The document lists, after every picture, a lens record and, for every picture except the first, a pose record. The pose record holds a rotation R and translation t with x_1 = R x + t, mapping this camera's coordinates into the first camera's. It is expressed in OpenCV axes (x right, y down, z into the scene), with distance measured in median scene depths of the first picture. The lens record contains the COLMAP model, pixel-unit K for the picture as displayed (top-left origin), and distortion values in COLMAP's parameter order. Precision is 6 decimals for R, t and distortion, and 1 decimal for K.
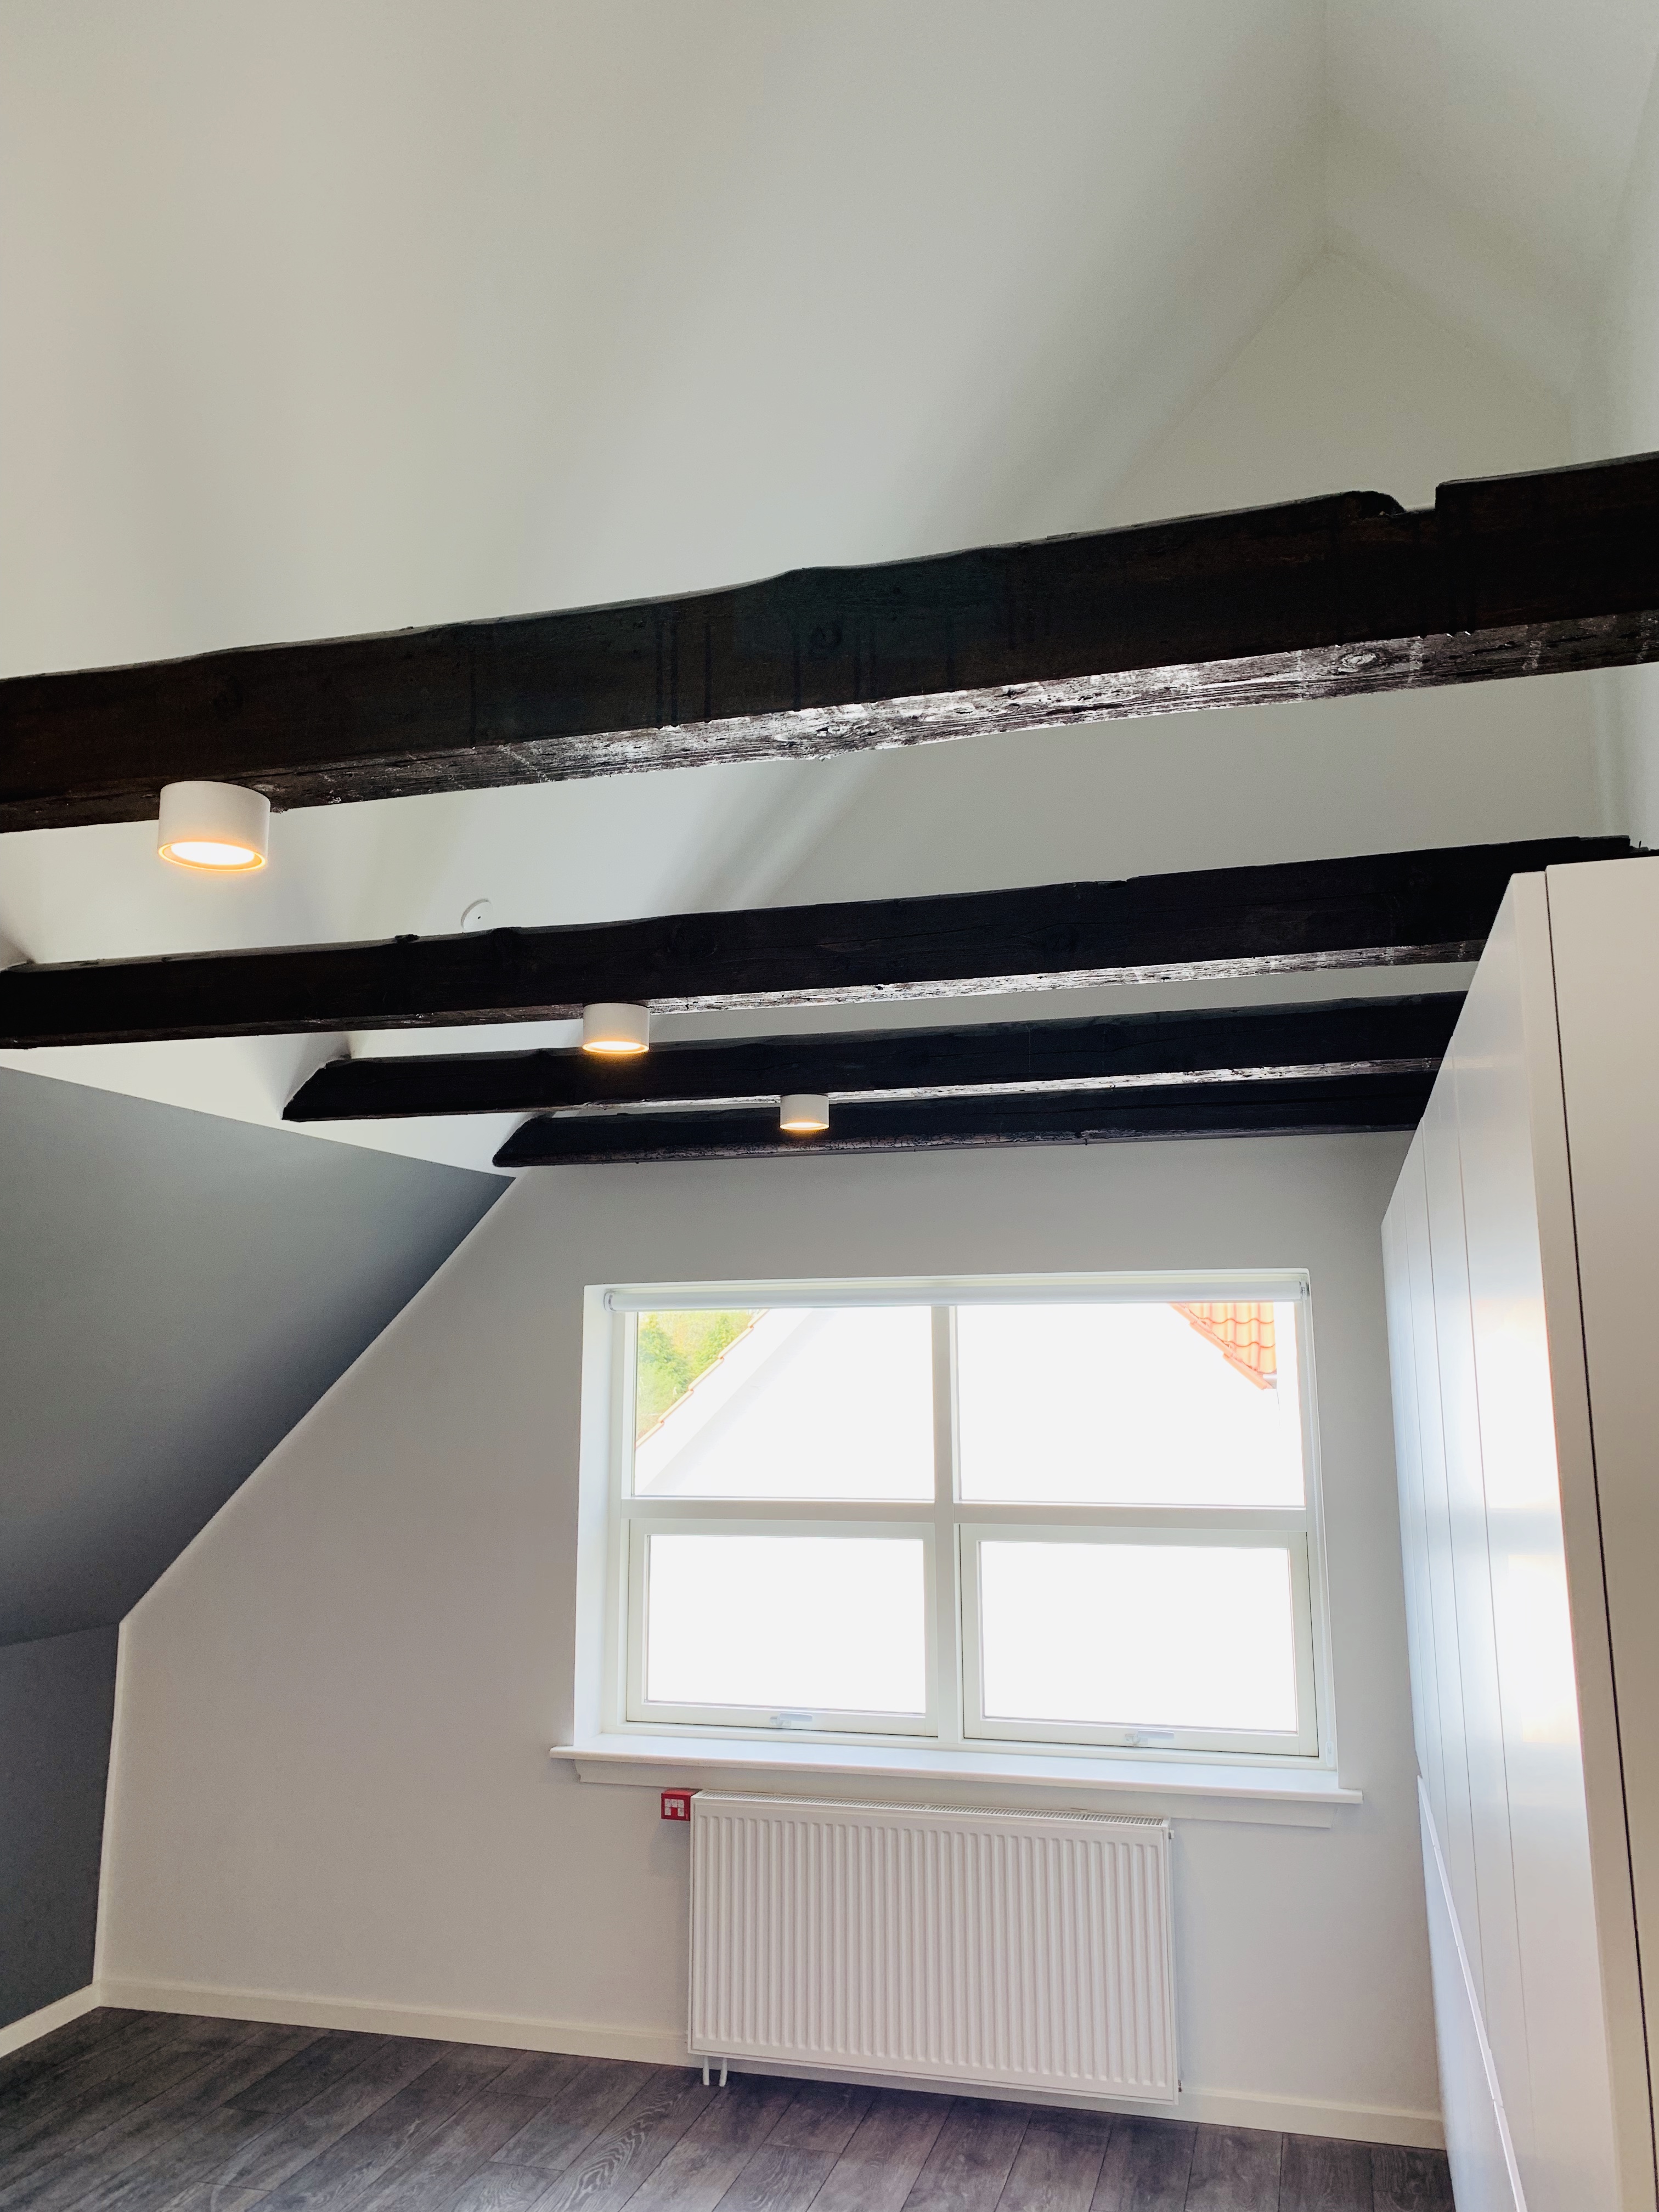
lens RADIAL K [[1706.1, 0, 857.6], [0, 1706.1, 1101.0], [0, 0, 1]] dist [0.062980, -0.055489]
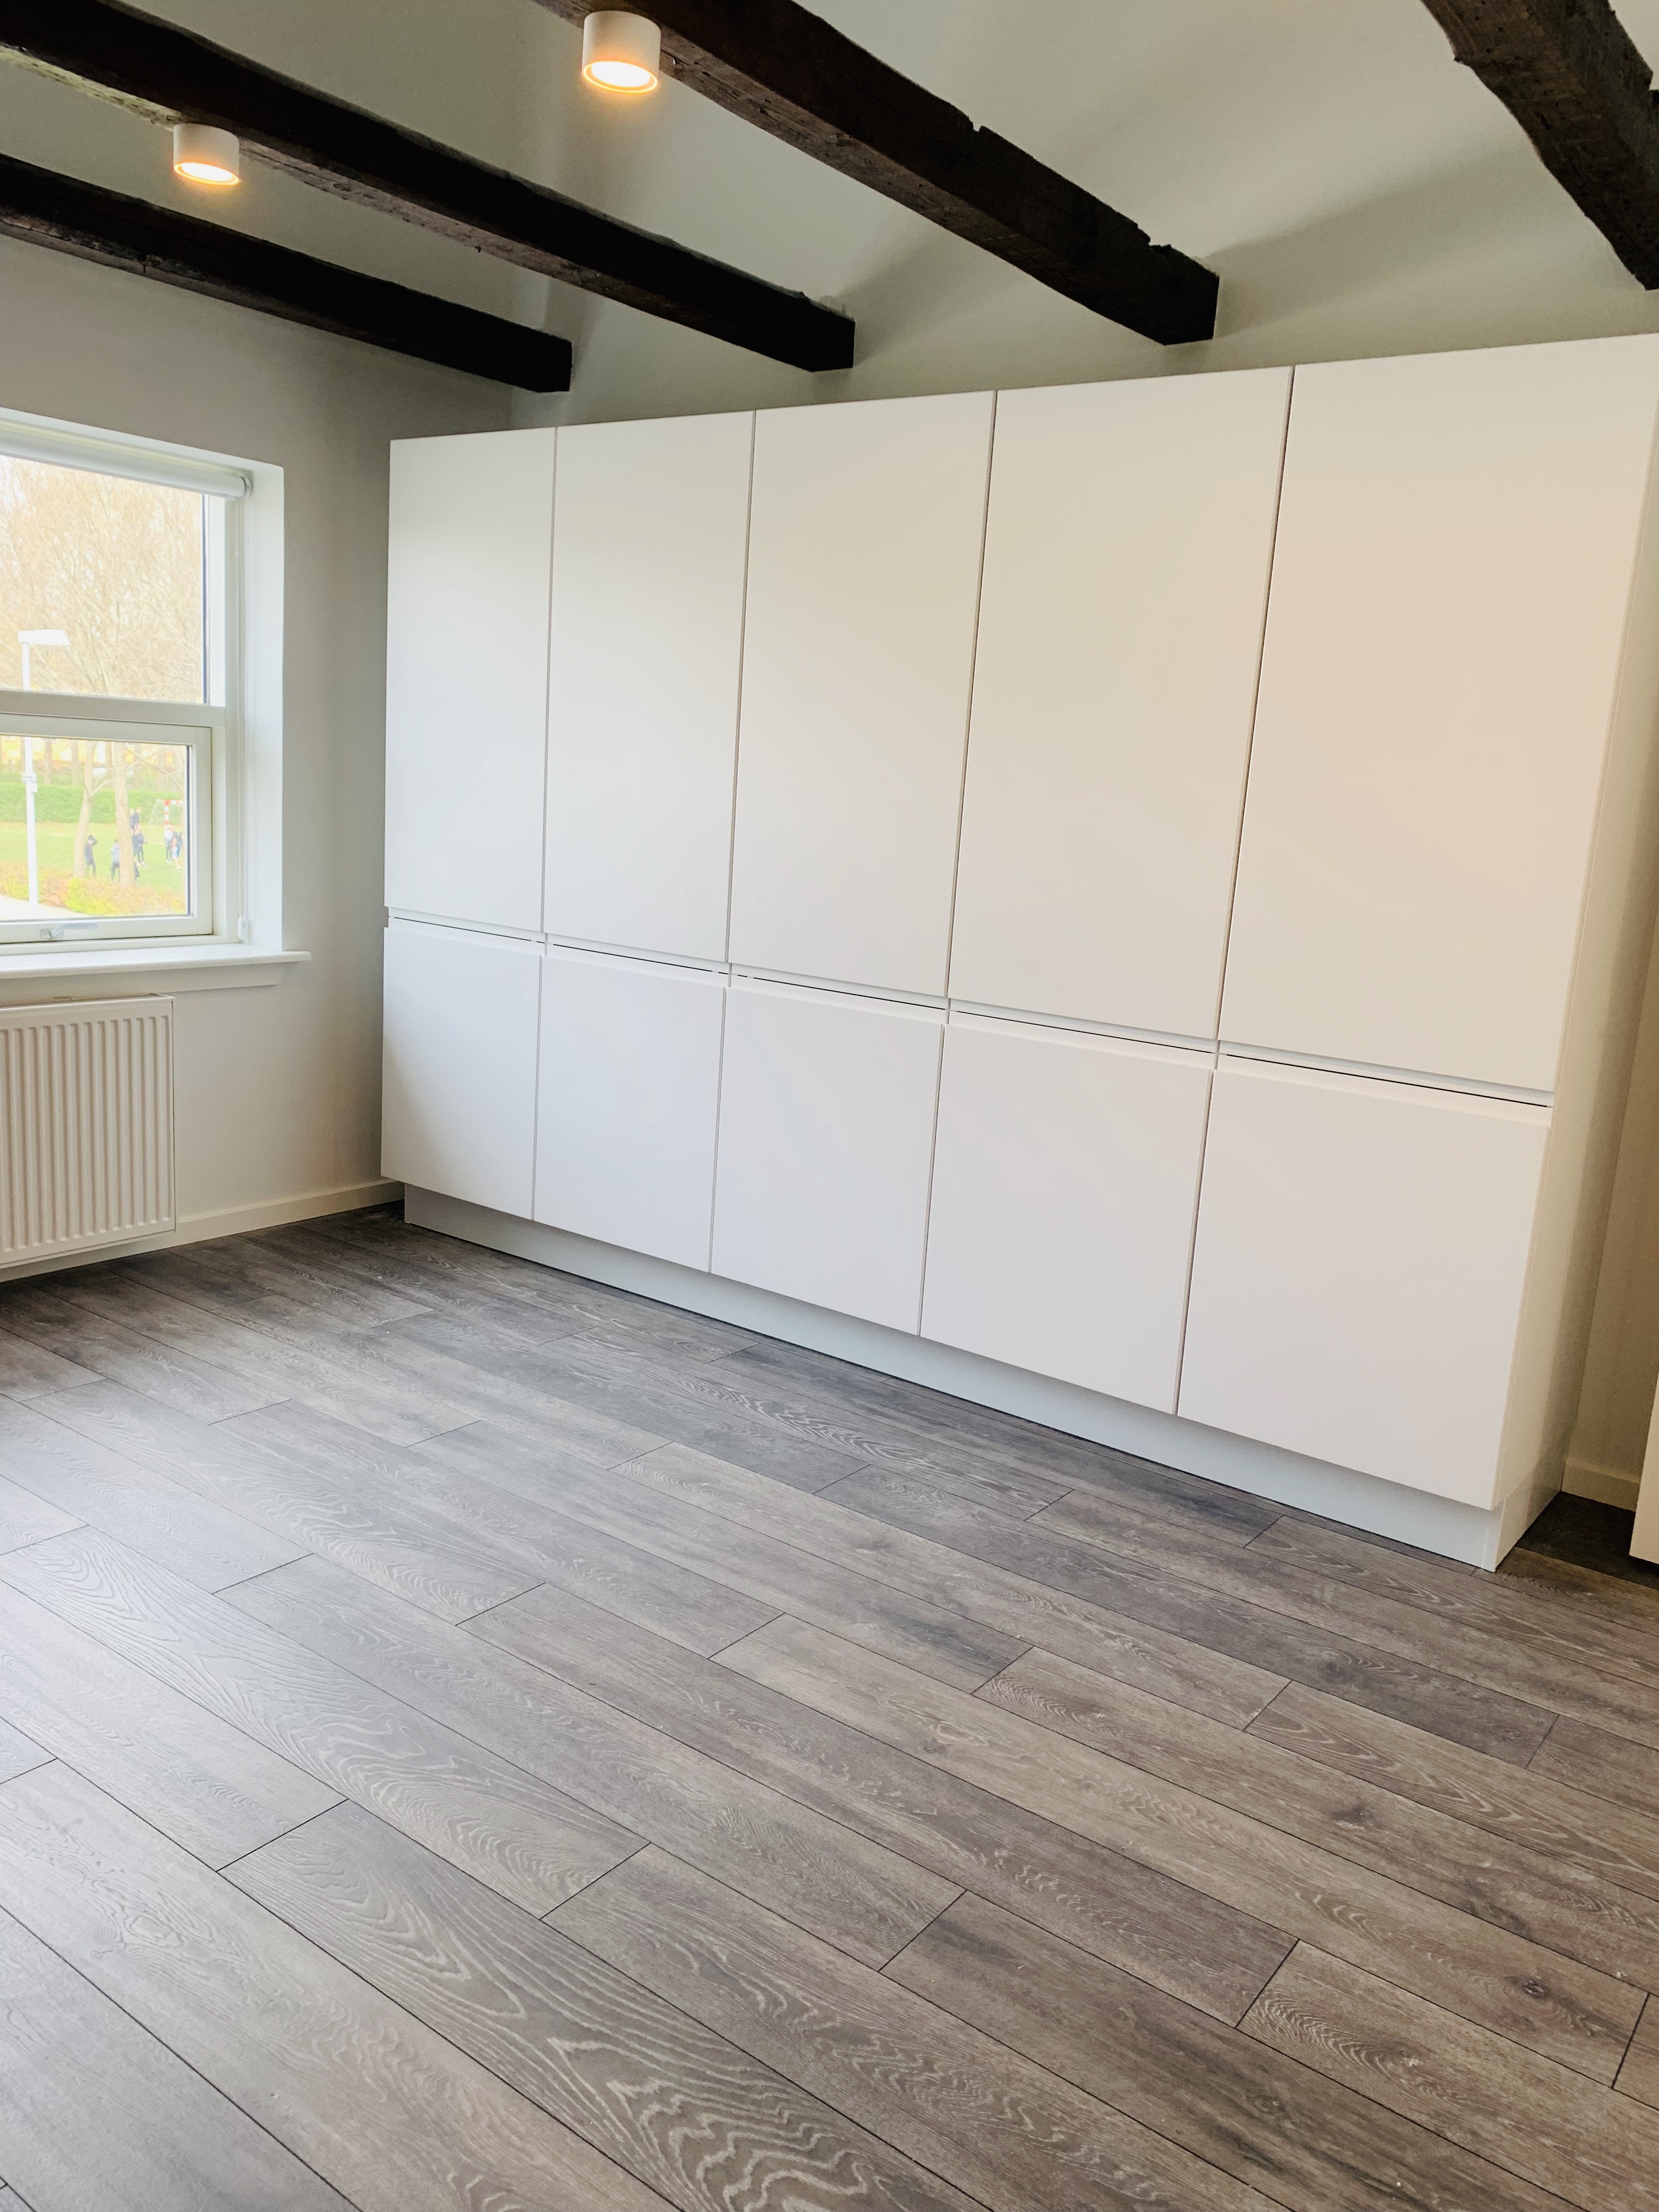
lens RADIAL K [[1703.9, 0, 836.8], [0, 1703.9, 1086.5], [0, 0, 1]] dist [0.014120, -0.003076]
pose [[0.355243, -0.146504, 0.923222, -0.650913], [-0.212806, 0.949033, 0.232485, 0.151773], [-0.910229, -0.279056, 0.305961, 0.314876]]
